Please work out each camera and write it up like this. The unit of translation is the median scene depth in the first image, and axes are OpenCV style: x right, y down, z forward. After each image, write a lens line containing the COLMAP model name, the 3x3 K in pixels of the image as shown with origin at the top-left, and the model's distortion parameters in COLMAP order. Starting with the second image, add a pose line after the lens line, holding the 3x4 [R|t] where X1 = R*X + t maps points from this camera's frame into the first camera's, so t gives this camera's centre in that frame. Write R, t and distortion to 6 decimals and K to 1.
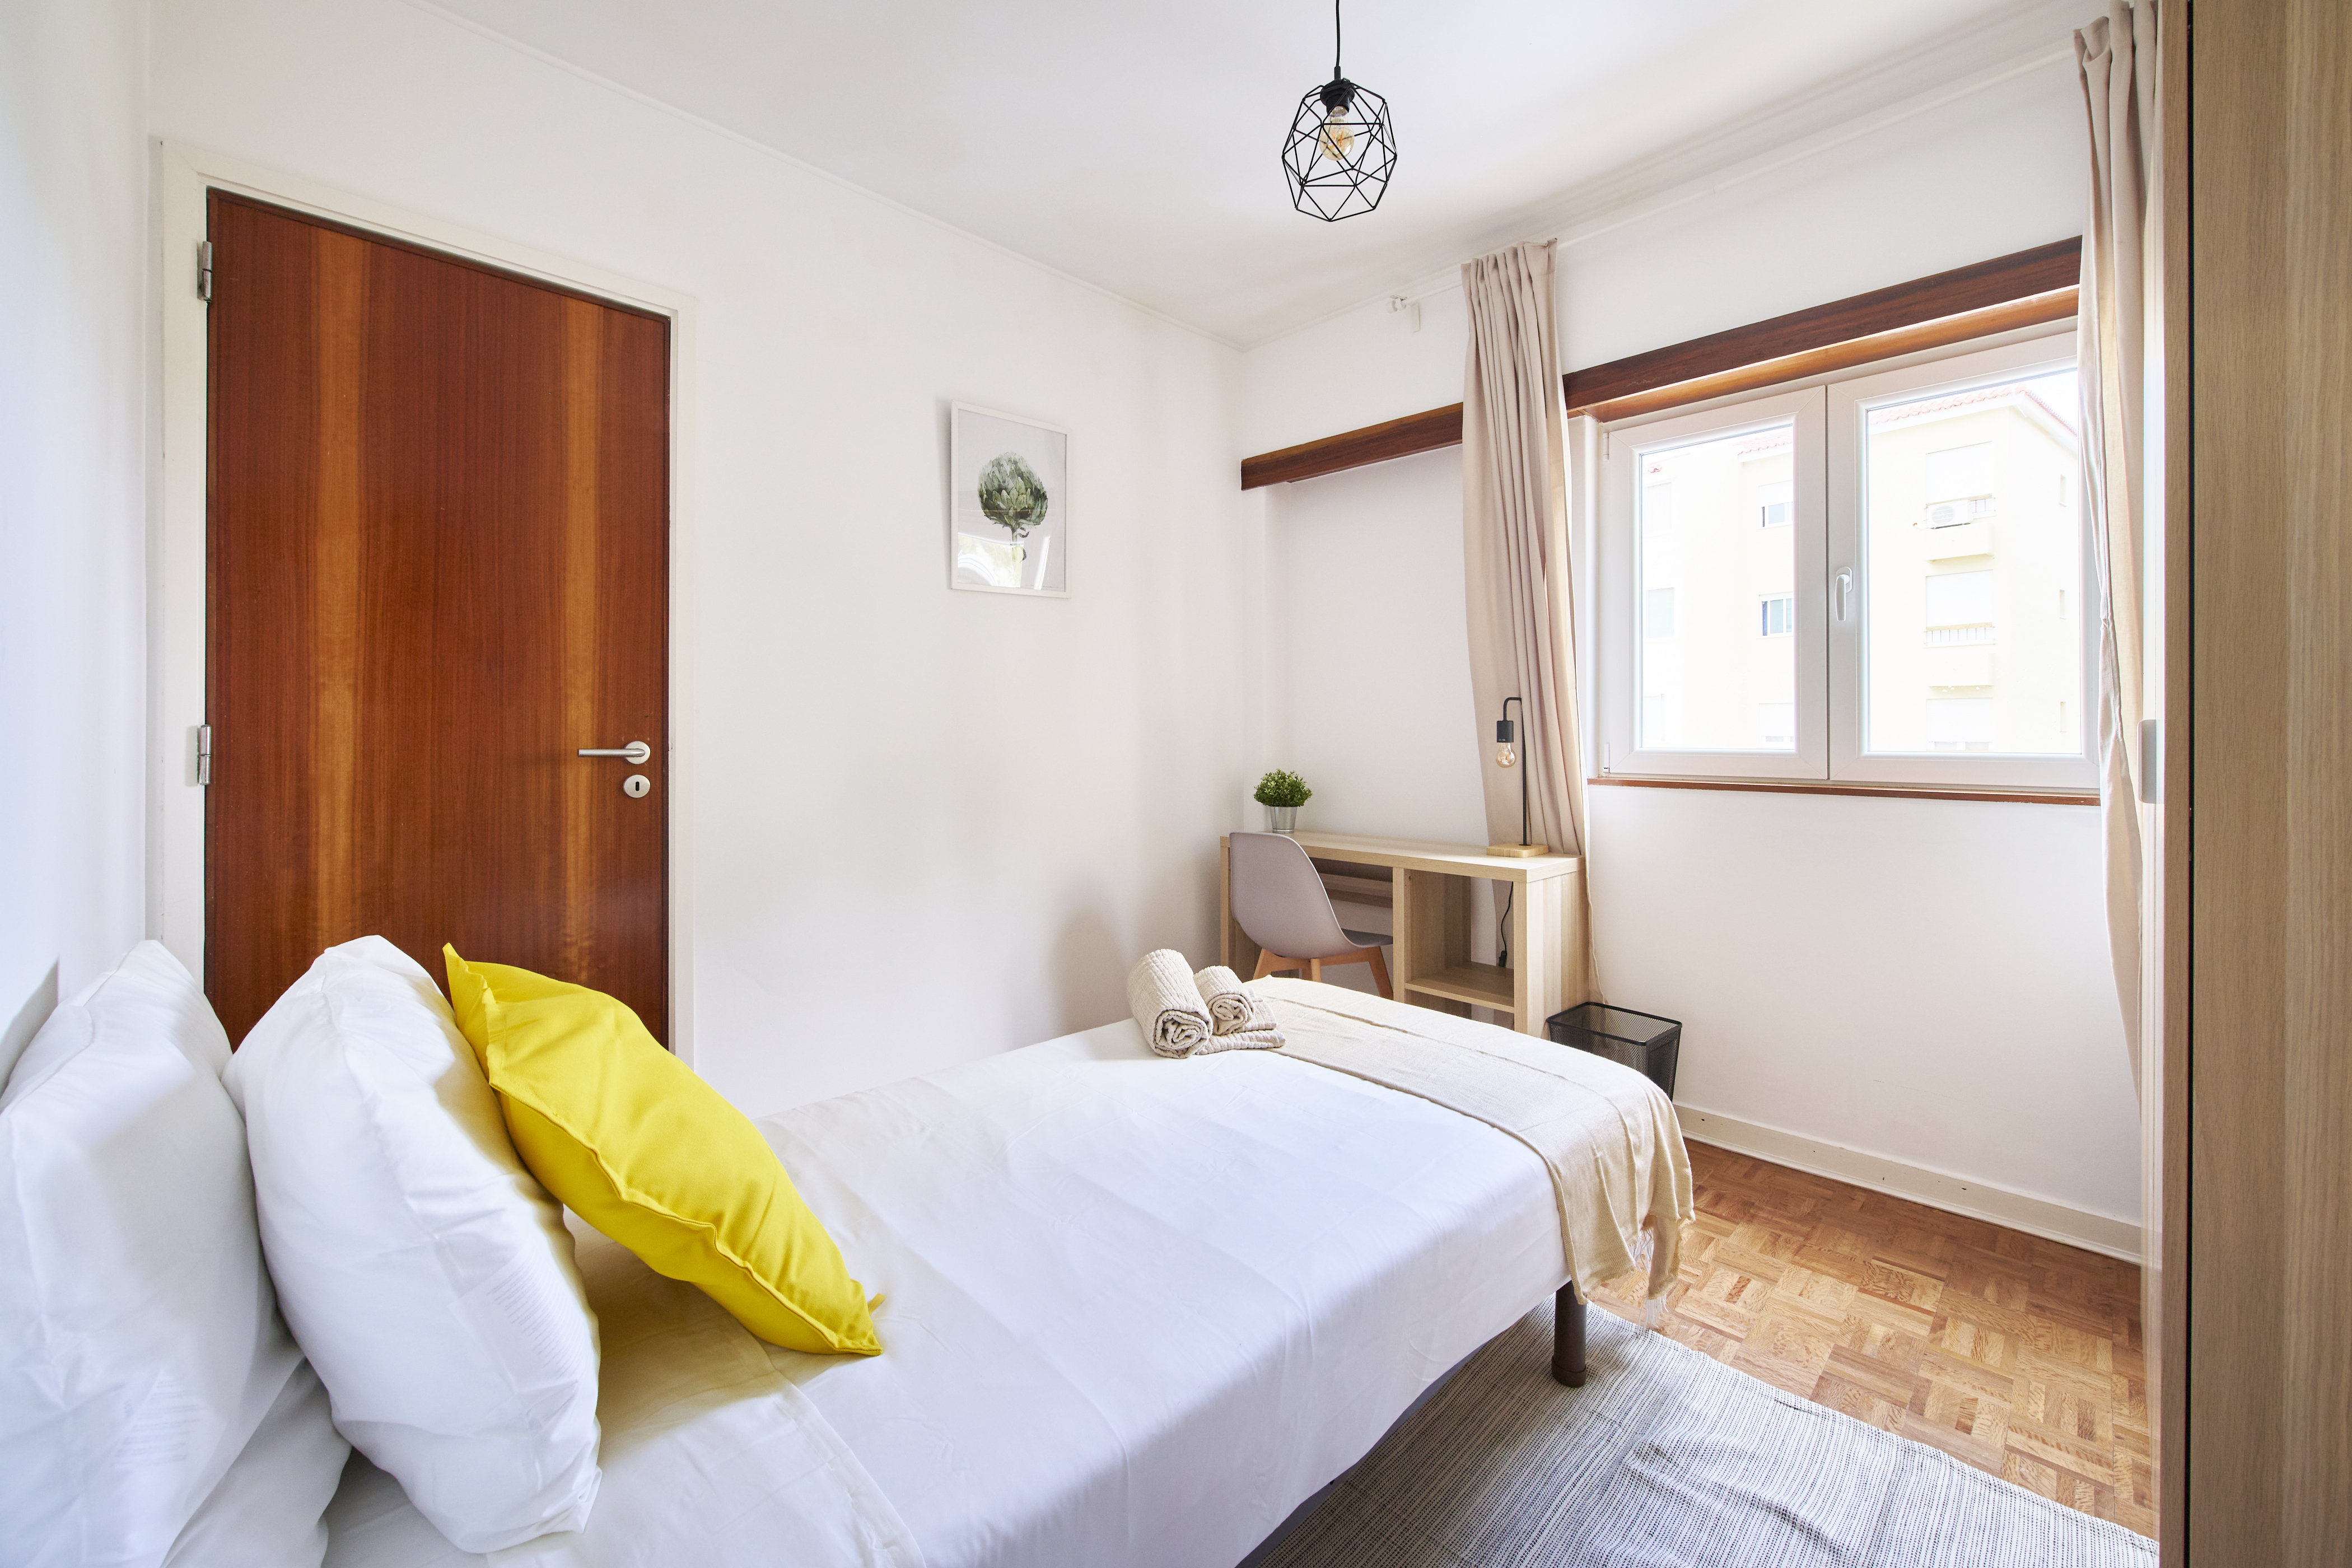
lens RADIAL K [[931.5, 0, 1170.9], [0, 931.5, 718.5], [0, 0, 1]] dist [0.000766, 0.000029]
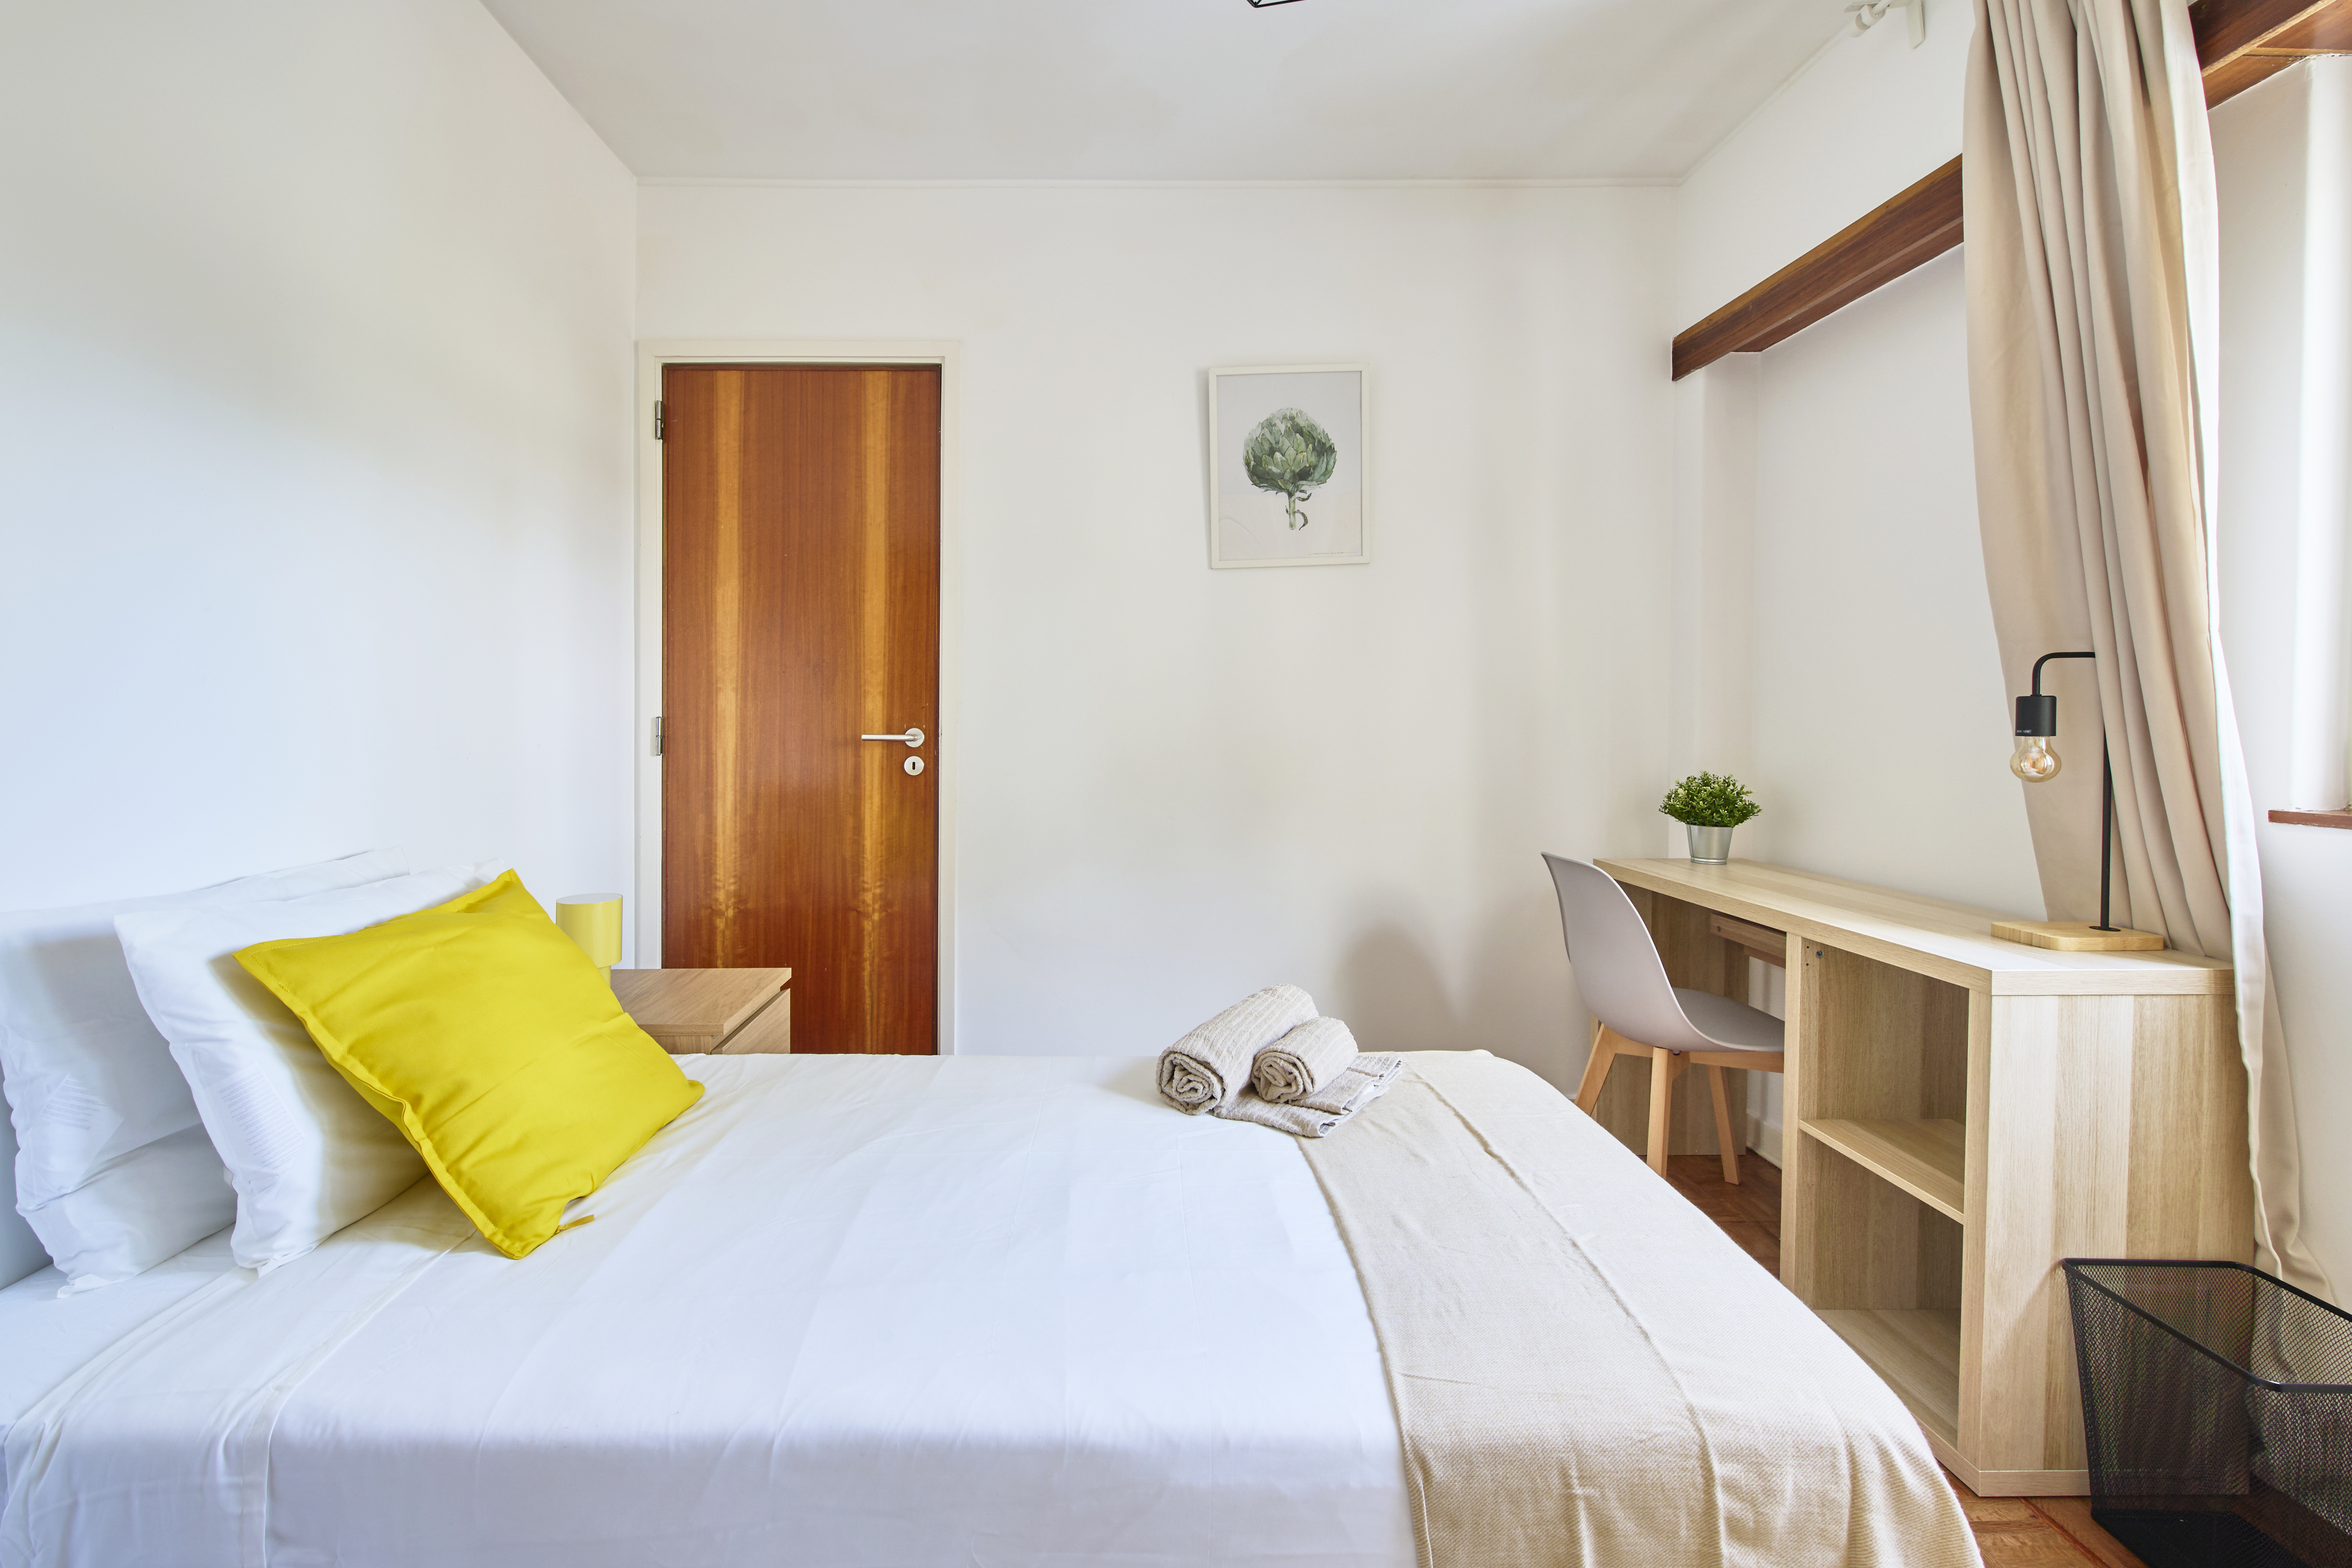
lens RADIAL K [[952.8, 0, 1167.6], [0, 952.8, 729.3], [0, 0, 1]] dist [-0.001414, -0.000282]
pose [[0.727128, 0.003913, -0.686491, 0.507807], [0.012708, 0.999736, 0.019160, 0.006316], [0.686385, -0.022656, 0.726886, 0.334029]]
